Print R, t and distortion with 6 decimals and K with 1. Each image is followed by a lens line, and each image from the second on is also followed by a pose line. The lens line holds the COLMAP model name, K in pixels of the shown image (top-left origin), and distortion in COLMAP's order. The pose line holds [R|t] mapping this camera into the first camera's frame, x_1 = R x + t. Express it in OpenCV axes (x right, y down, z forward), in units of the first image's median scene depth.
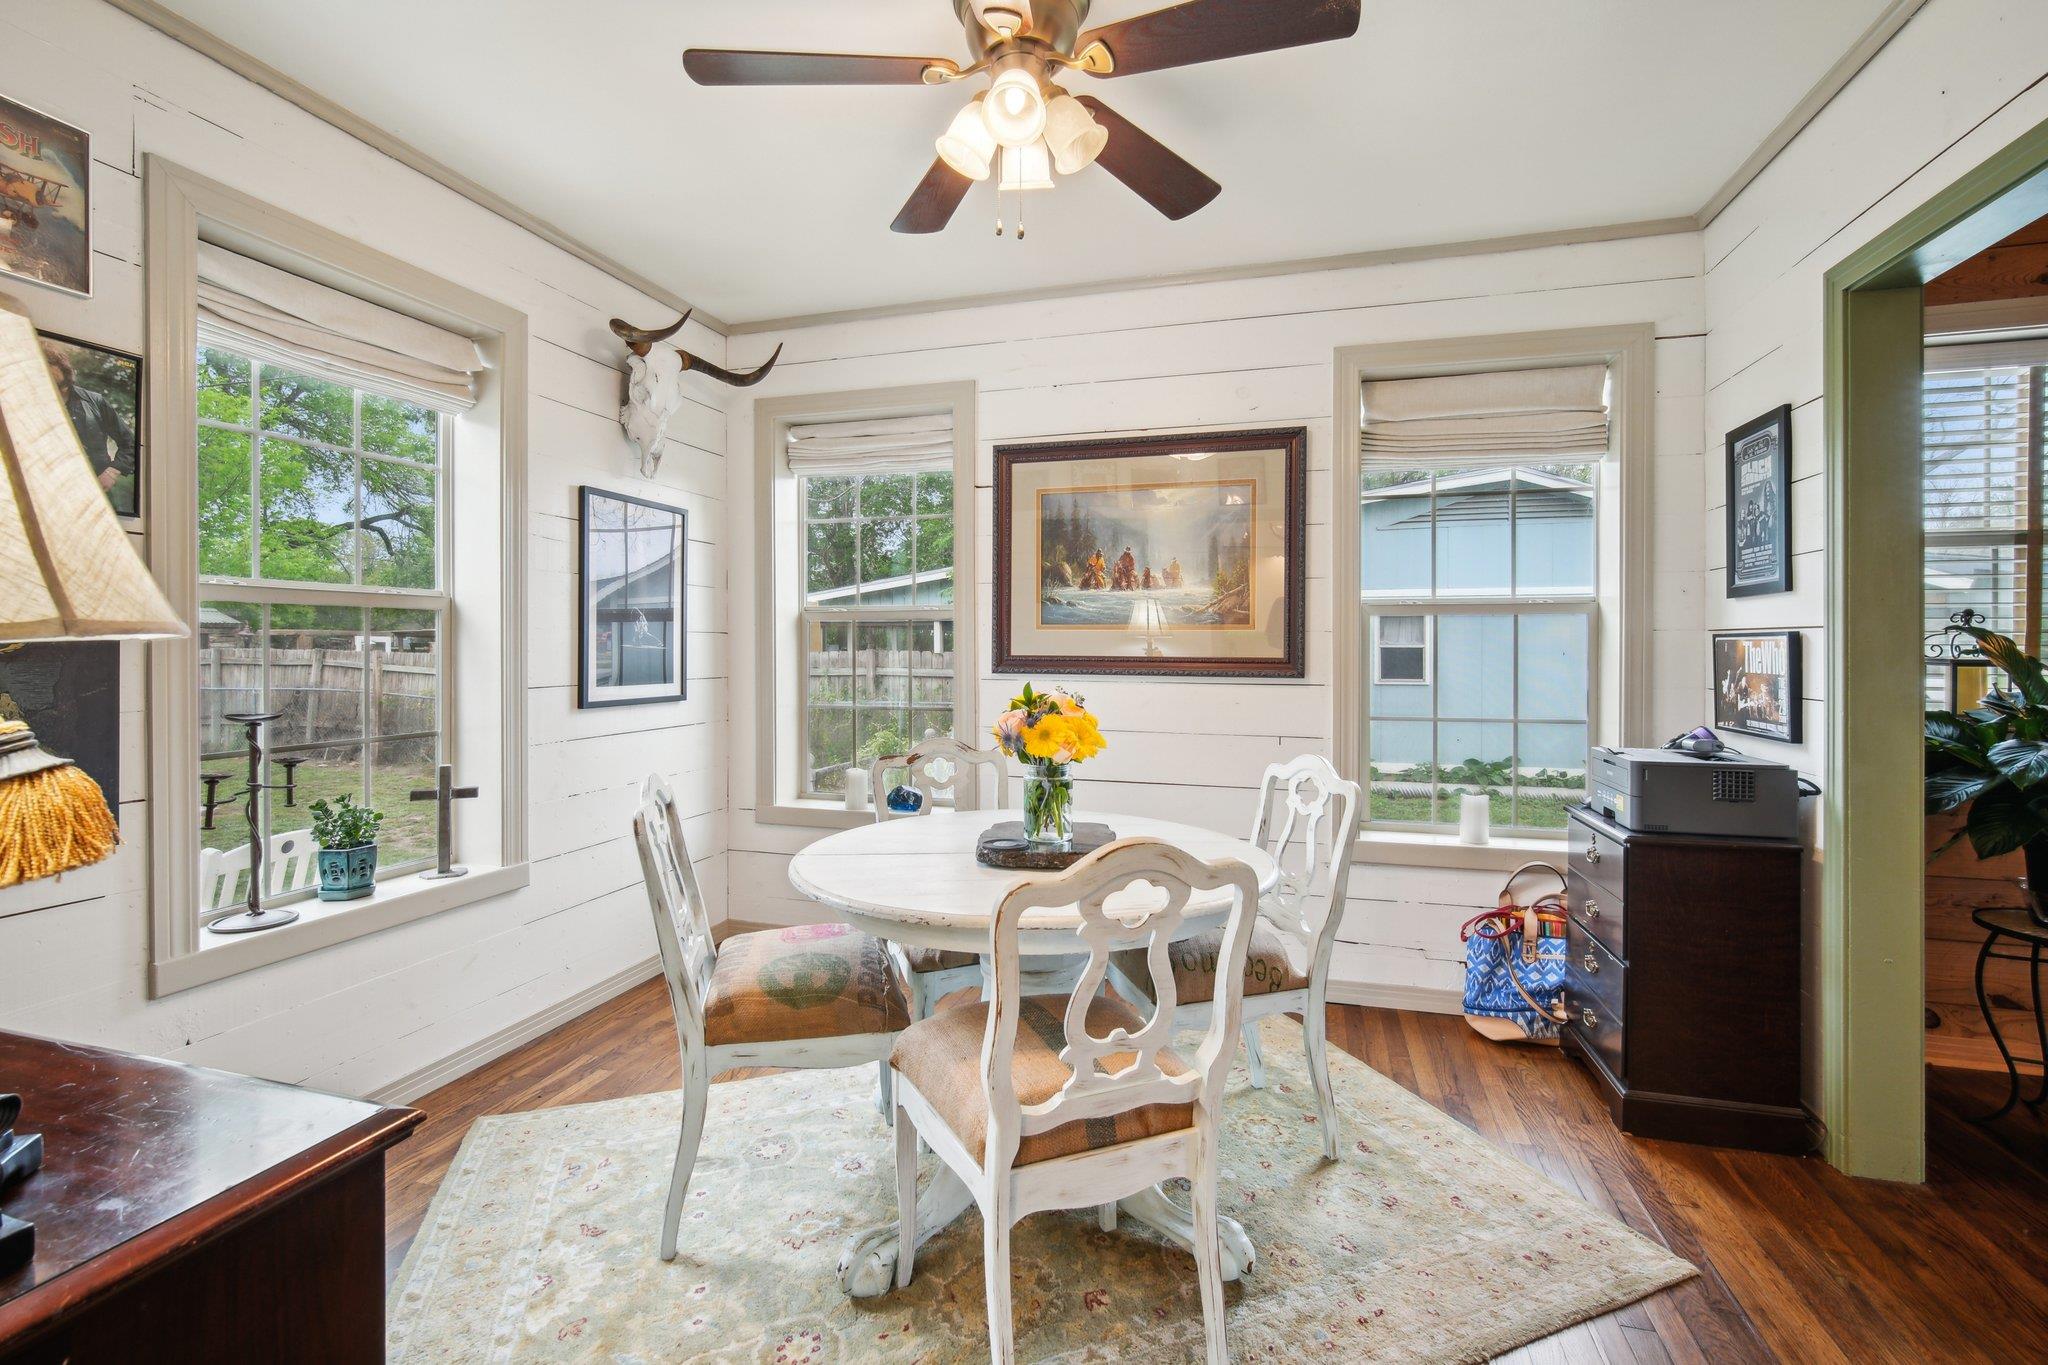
lens RADIAL K [[896.6, 0, 1029.8], [0, 896.6, 654.5], [0, 0, 1]] dist [-0.014937, 0.004482]
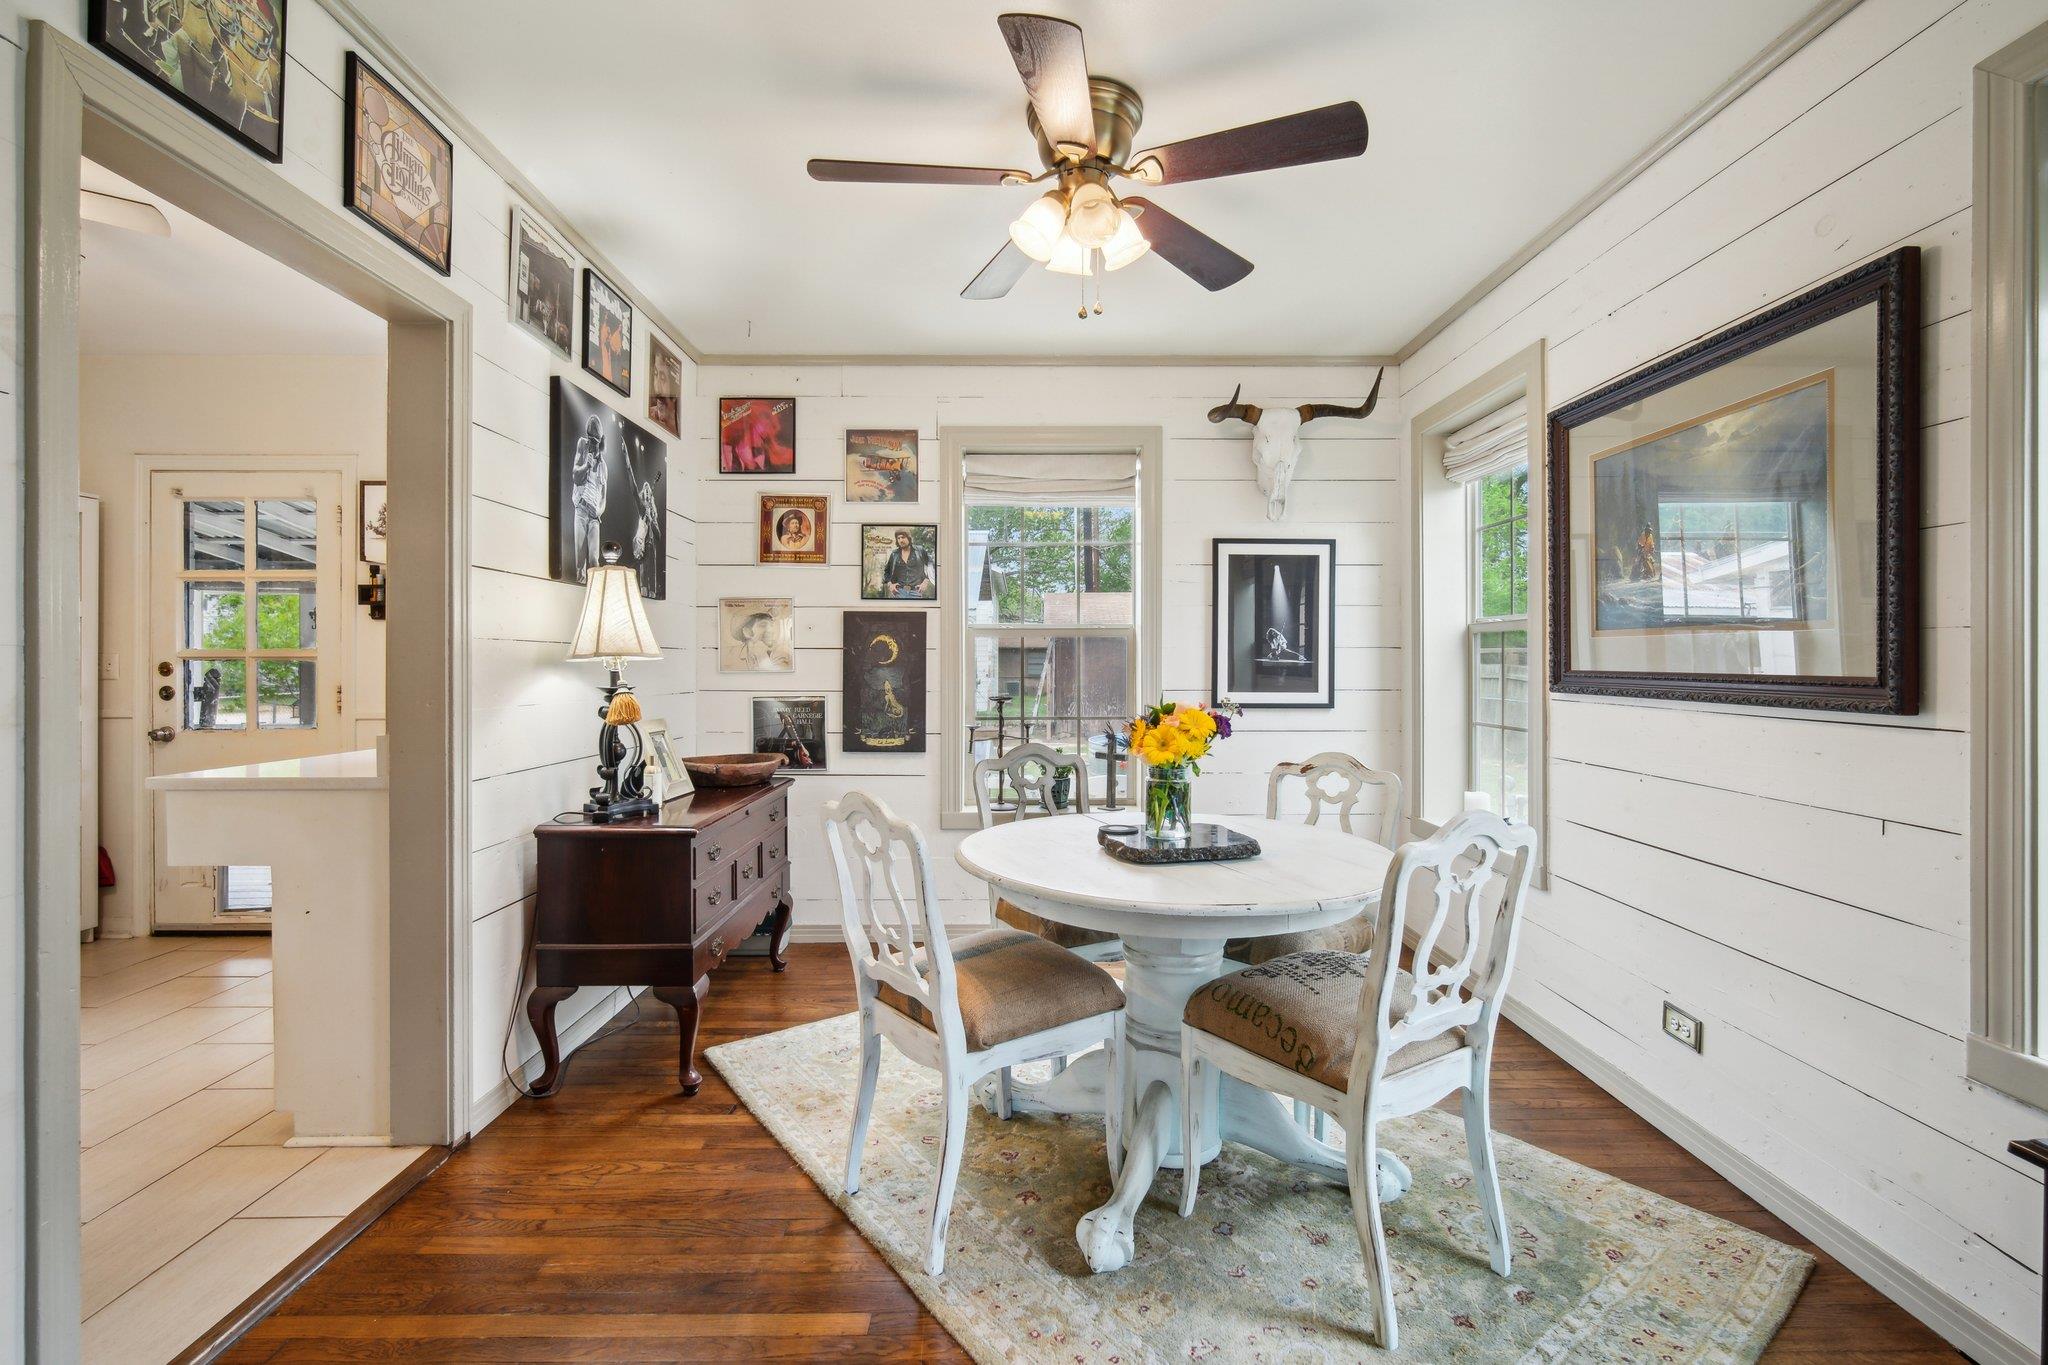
lens RADIAL K [[896.6, 0, 1025.5], [0, 896.6, 668.2], [0, 0, 1]] dist [-0.014937, 0.004482]
pose [[0.298861, 0.005236, -0.954282, 0.622707], [-0.006786, 0.999971, 0.003361, -0.000392], [0.954272, 0.005471, 0.298888, 0.319872]]
